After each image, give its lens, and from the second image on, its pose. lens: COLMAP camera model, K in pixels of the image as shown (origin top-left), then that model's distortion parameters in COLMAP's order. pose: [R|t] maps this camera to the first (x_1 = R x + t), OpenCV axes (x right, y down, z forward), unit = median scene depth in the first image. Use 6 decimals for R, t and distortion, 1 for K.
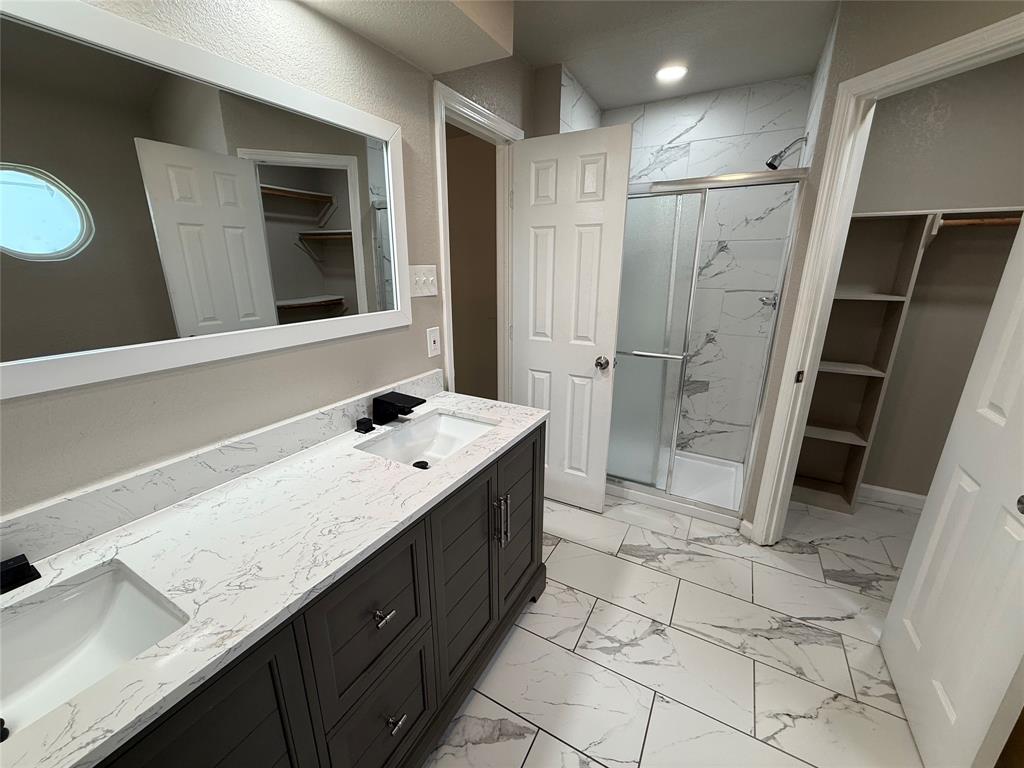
lens RADIAL K [[407.5, 0, 510.0], [0, 407.5, 382.9], [0, 0, 1]] dist [0.000587, -0.000391]
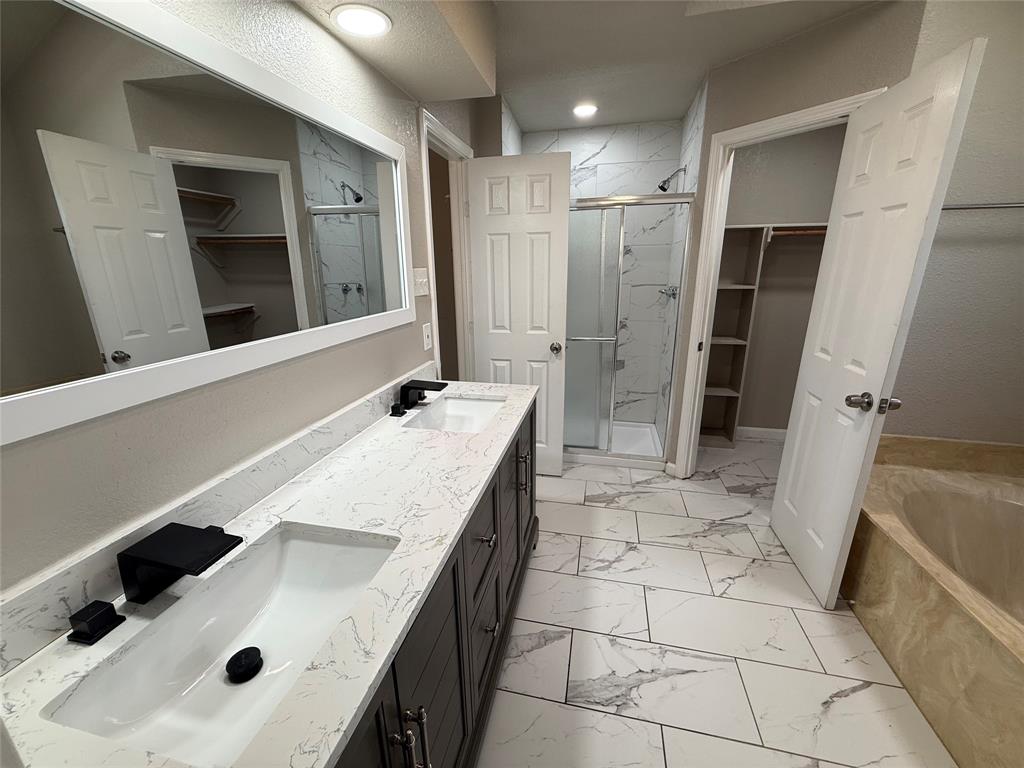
lens RADIAL K [[407.5, 0, 510.0], [0, 407.5, 382.9], [0, 0, 1]] dist [0.000587, -0.000391]
pose [[0.959354, -0.090832, 0.267190, -0.262846], [0.092572, 0.995687, 0.006105, 0.037874], [-0.266592, 0.018877, 0.963625, -0.129062]]
